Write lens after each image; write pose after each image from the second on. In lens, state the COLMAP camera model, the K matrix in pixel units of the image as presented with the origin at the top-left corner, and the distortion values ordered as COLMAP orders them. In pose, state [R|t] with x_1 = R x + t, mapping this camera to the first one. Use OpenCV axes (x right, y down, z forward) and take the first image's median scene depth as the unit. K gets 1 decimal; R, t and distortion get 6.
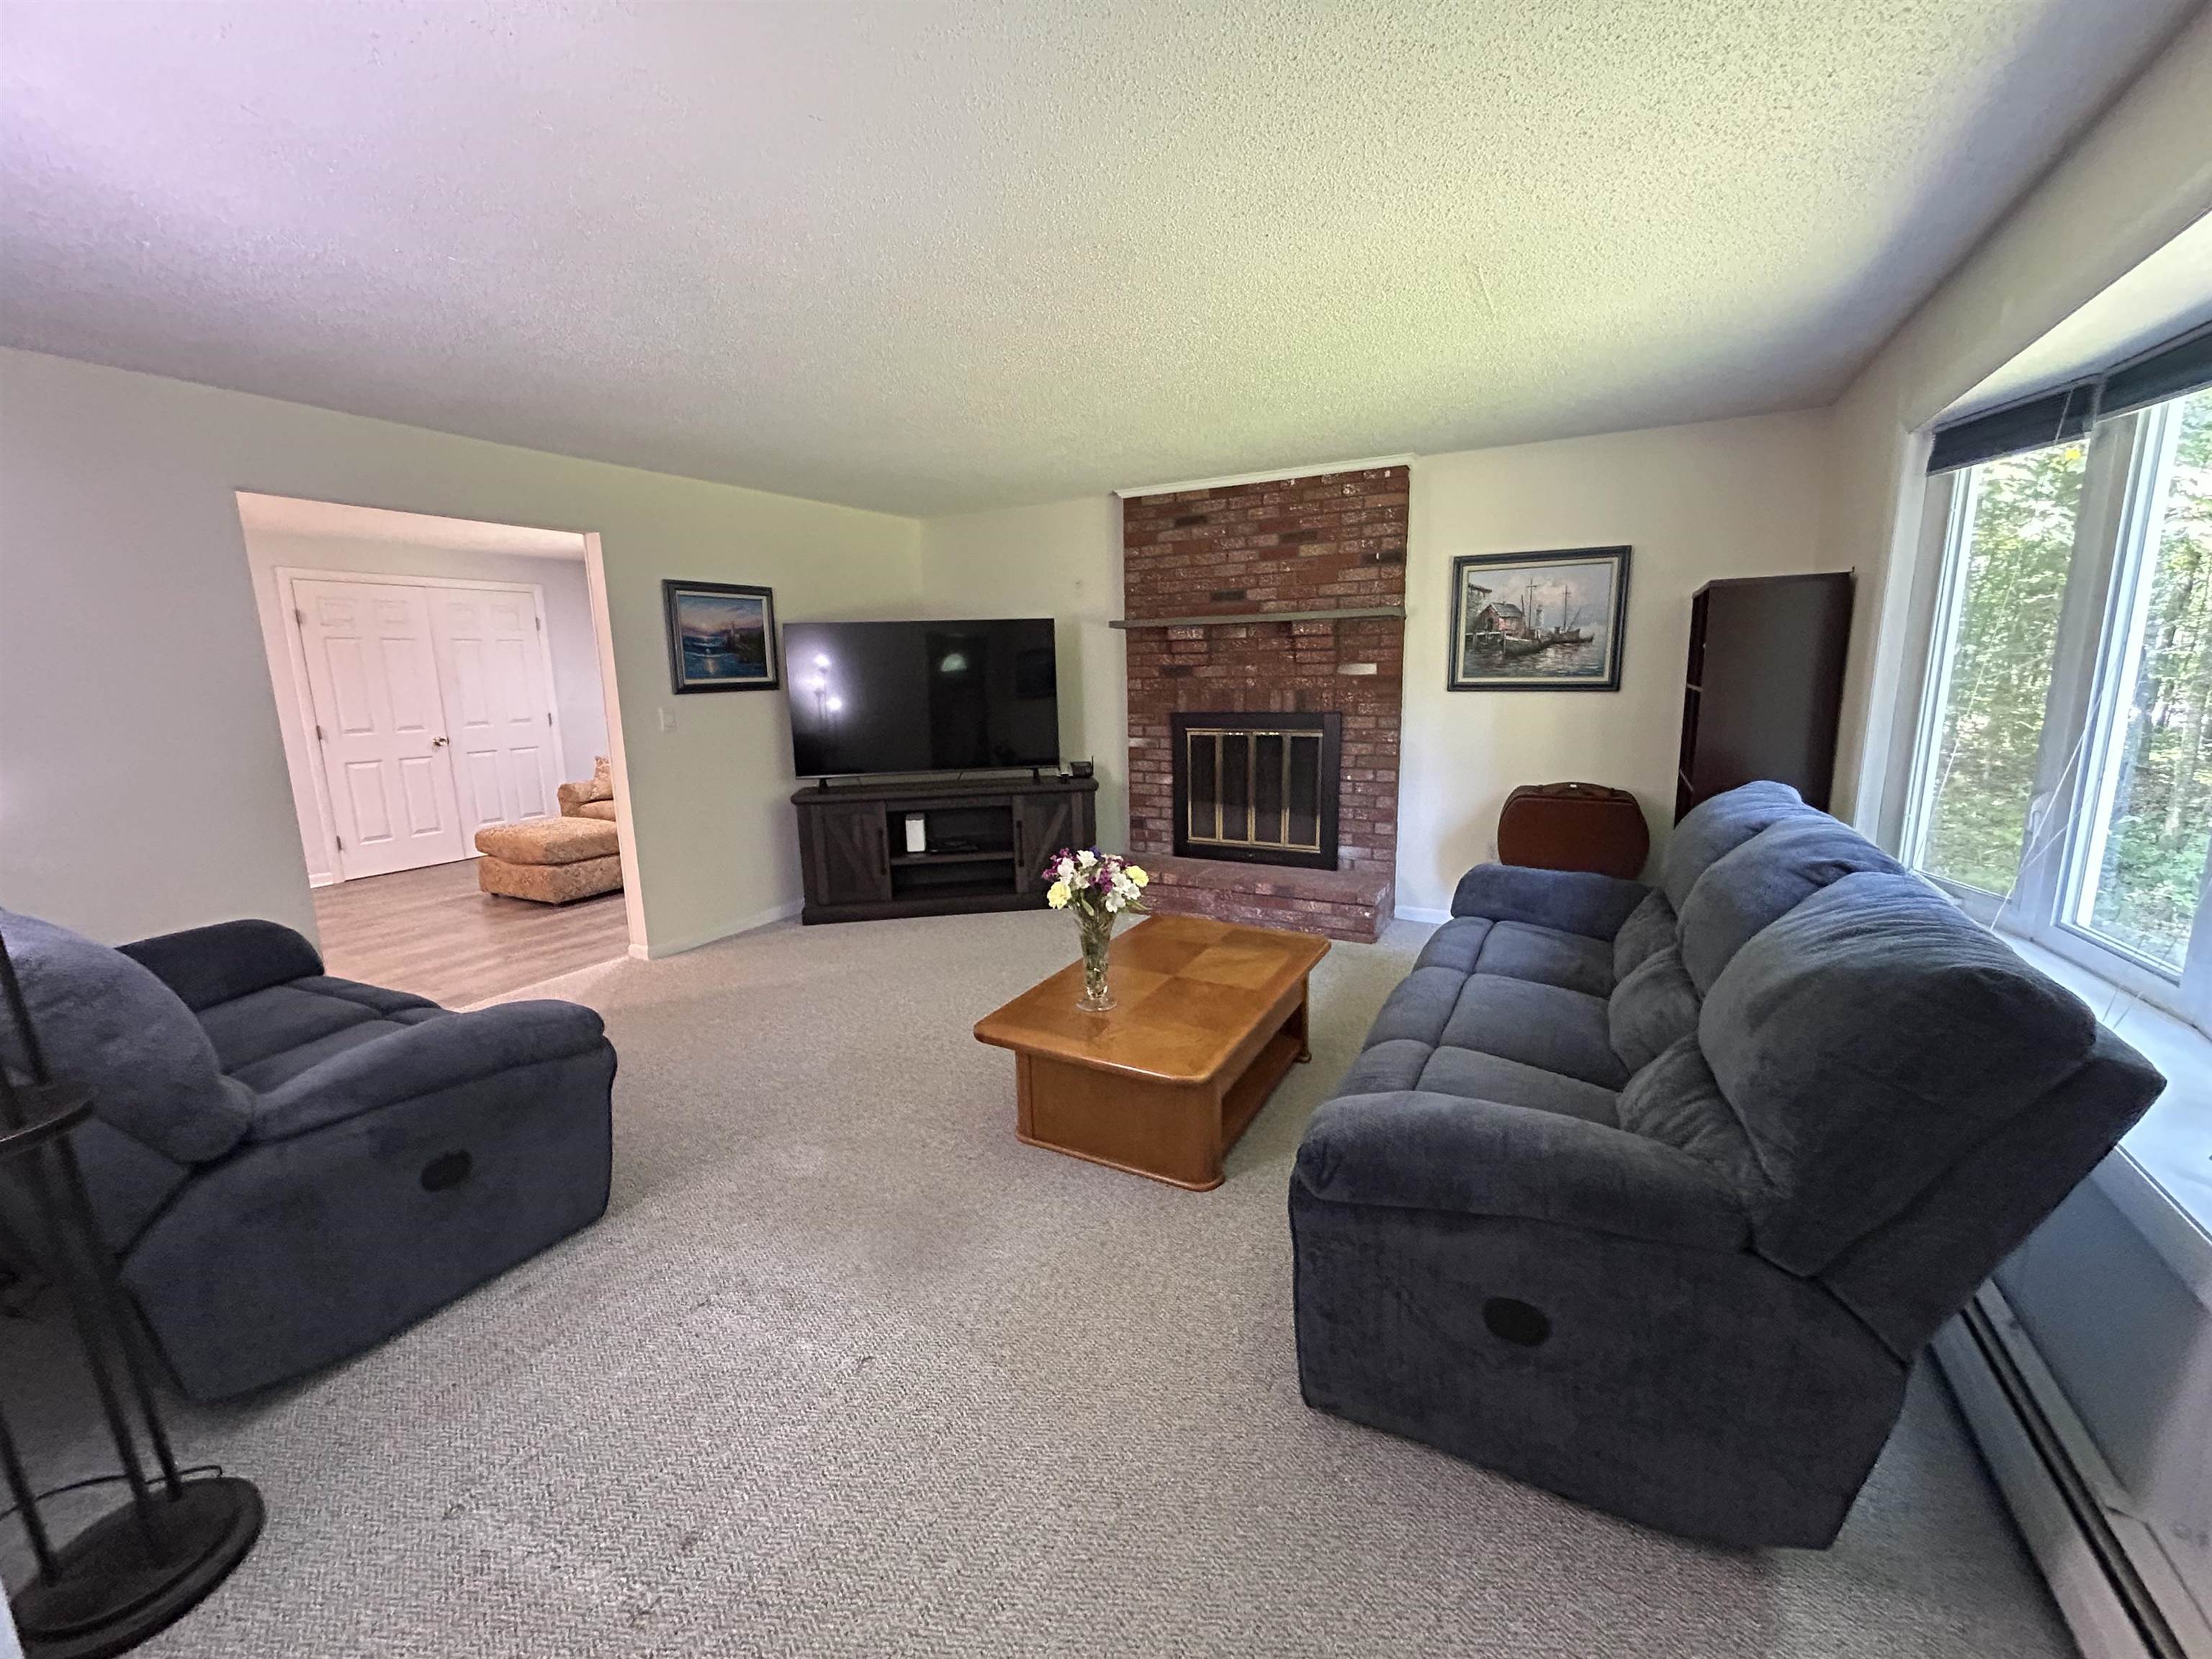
lens RADIAL K [[896.0, 0, 1103.0], [0, 896.0, 829.3], [0, 0, 1]] dist [0.001222, 0.000279]
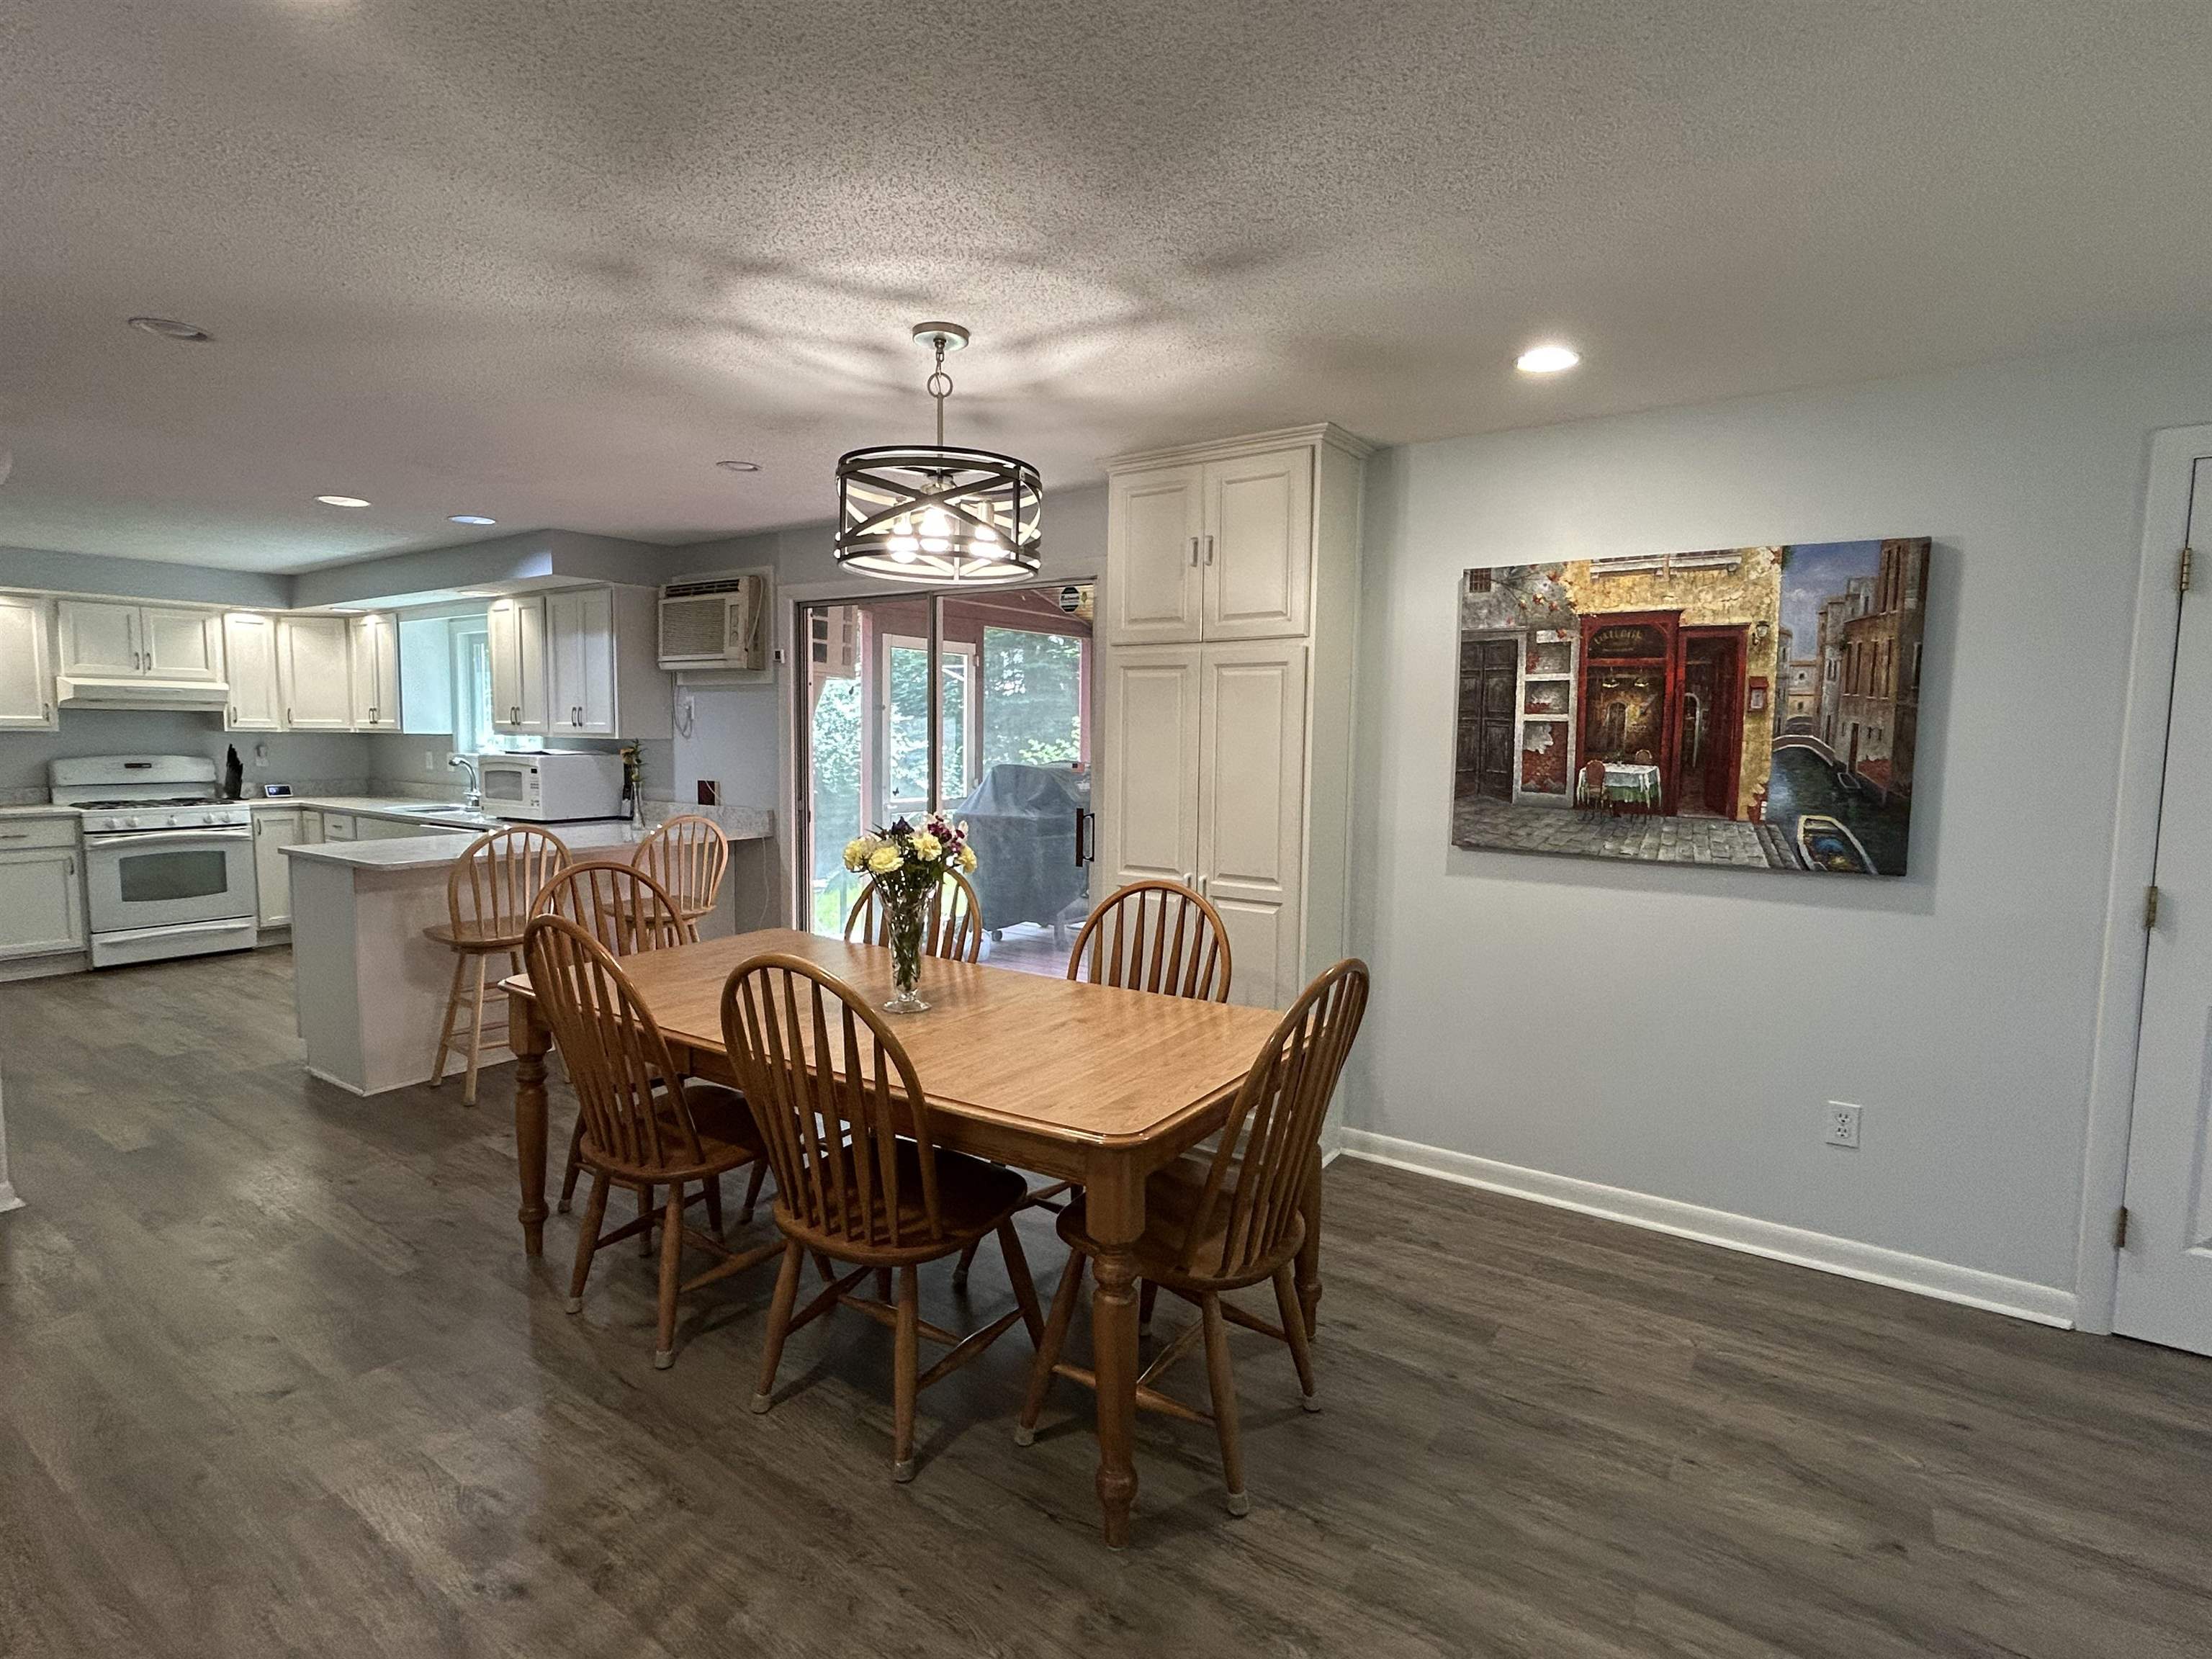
lens RADIAL K [[1103.2, 0, 1103.0], [0, 1103.2, 825.7], [0, 0, 1]] dist [-0.009749, 0.007657]
pose [[-0.096973, 0.103753, -0.989864, -0.131782], [-0.192067, 0.973907, 0.120896, -0.034681], [0.976579, 0.201844, -0.074516, 0.197380]]
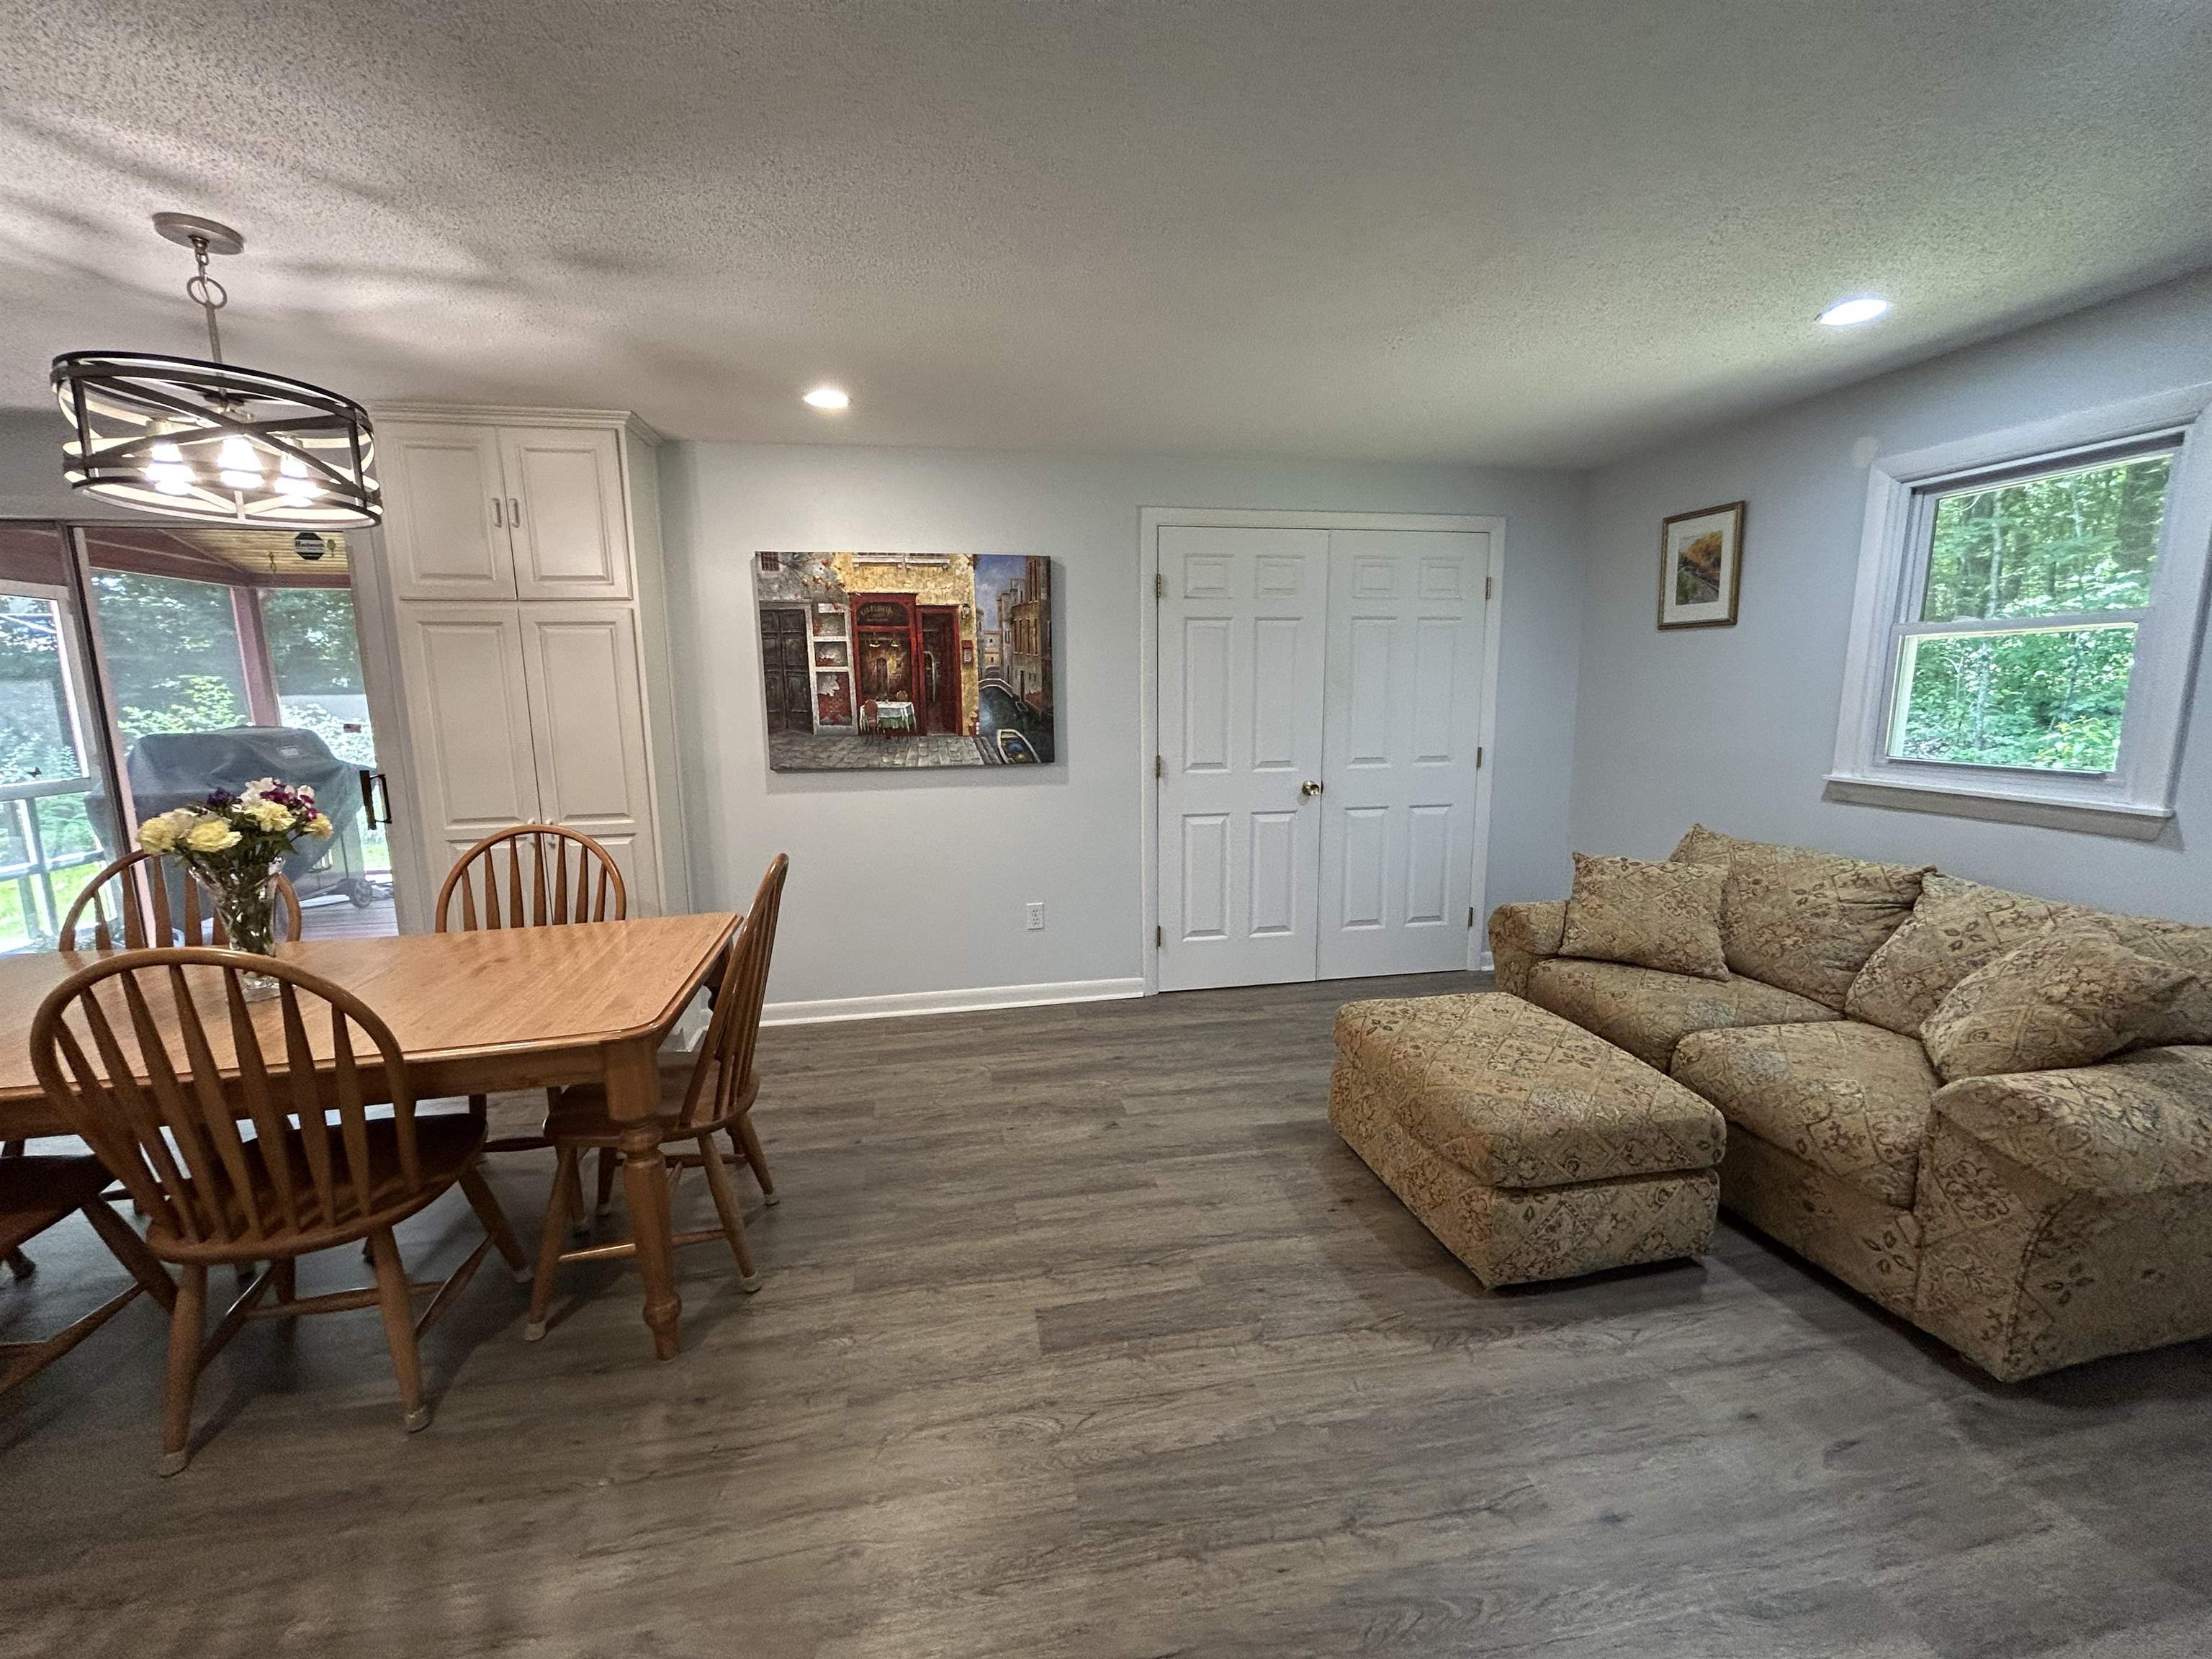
lens RADIAL K [[896.0, 0, 1103.0], [0, 896.0, 829.3], [0, 0, 1]] dist [0.001222, 0.000279]
pose [[0.640234, 0.134740, -0.756271, -0.126425], [-0.140768, 0.988405, 0.056929, -0.029236], [0.755172, 0.070011, 0.651777, 0.172010]]
